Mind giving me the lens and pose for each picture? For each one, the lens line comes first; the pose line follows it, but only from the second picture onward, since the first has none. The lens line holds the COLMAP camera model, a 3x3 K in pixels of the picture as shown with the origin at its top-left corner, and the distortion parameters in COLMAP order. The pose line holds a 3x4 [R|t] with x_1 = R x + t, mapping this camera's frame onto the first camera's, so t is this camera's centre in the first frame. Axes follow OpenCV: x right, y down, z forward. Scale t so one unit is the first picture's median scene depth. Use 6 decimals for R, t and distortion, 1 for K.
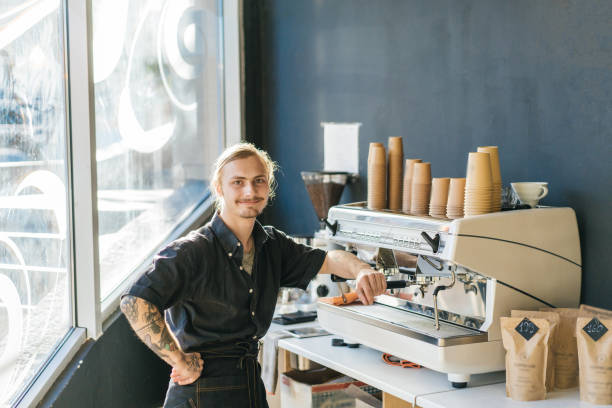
lens RADIAL K [[942.7, 0, 306.0], [0, 942.7, 204.0], [0, 0, 1]] dist [0.003262, 0.003132]
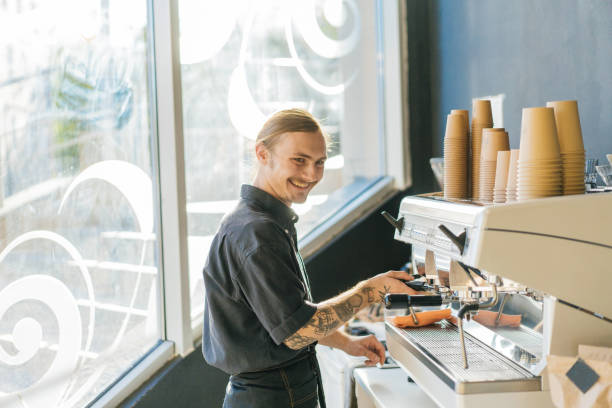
lens RADIAL K [[952.7, 0, 306.0], [0, 952.7, 204.0], [0, 0, 1]] dist [0.001102, -0.078887]
pose [[0.933495, -0.006016, -0.358539, 0.233993], [0.000565, 0.999883, -0.015306, 0.020810], [0.358589, 0.014085, 0.933389, 0.263643]]
